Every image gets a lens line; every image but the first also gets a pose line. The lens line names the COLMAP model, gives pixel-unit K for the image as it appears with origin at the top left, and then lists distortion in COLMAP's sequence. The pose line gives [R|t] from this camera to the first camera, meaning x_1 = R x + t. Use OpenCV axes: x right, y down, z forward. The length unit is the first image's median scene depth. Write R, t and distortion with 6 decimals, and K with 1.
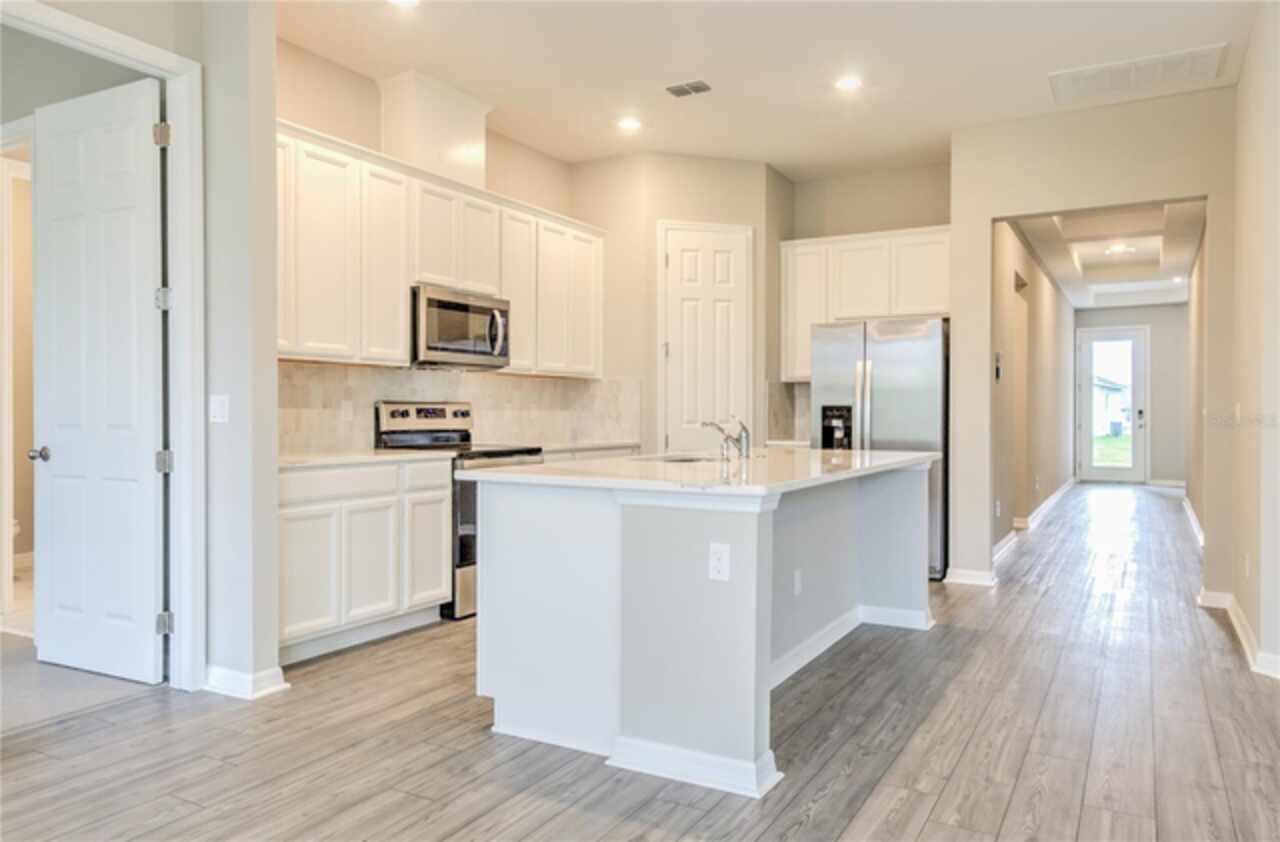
lens RADIAL K [[892.6, 0, 637.3], [0, 892.6, 418.0], [0, 0, 1]] dist [0.036888, 0.005507]
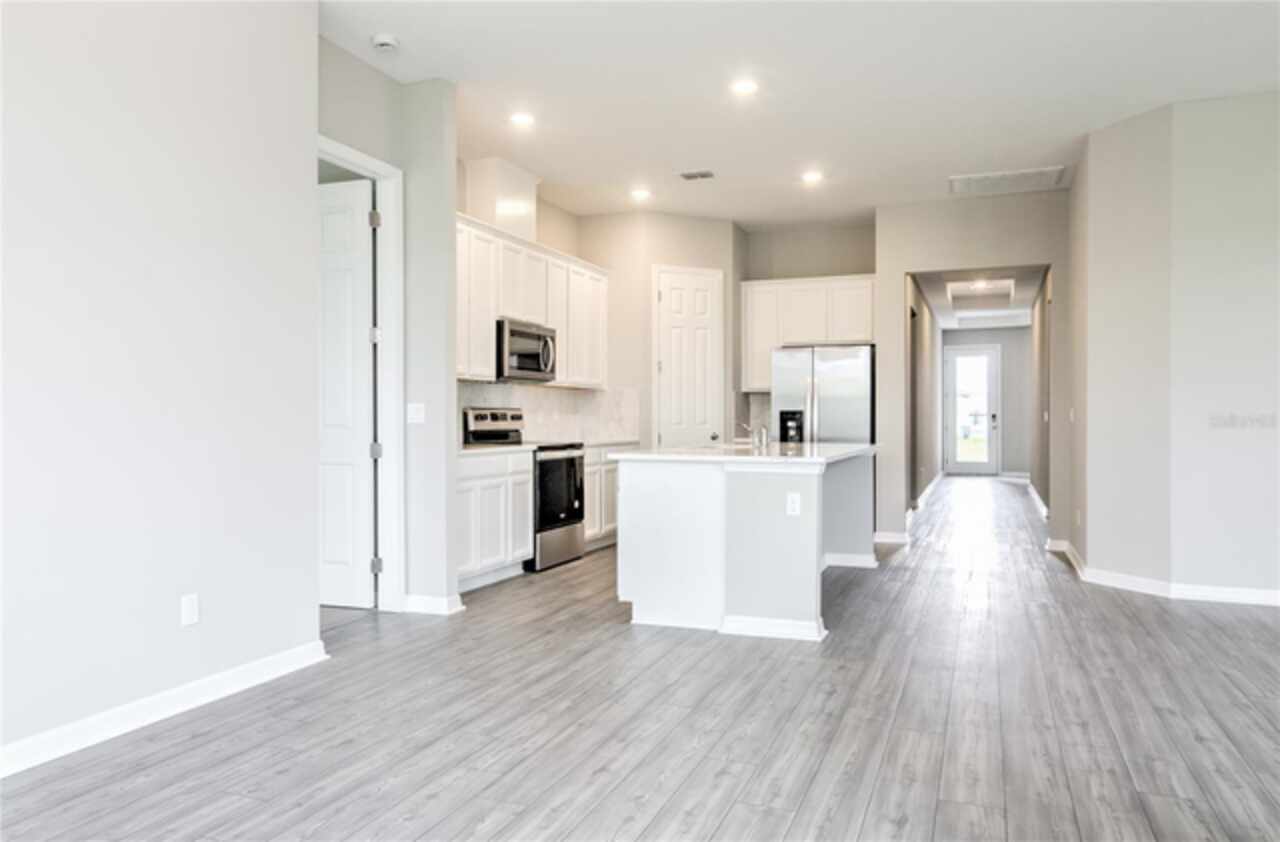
lens RADIAL K [[892.6, 0, 643.7], [0, 892.6, 422.3], [0, 0, 1]] dist [0.036888, 0.005507]
pose [[0.988793, -0.003436, 0.149253, -0.197787], [0.003712, 0.999992, -0.001572, 0.004802], [-0.149246, 0.002108, 0.988798, -0.276228]]
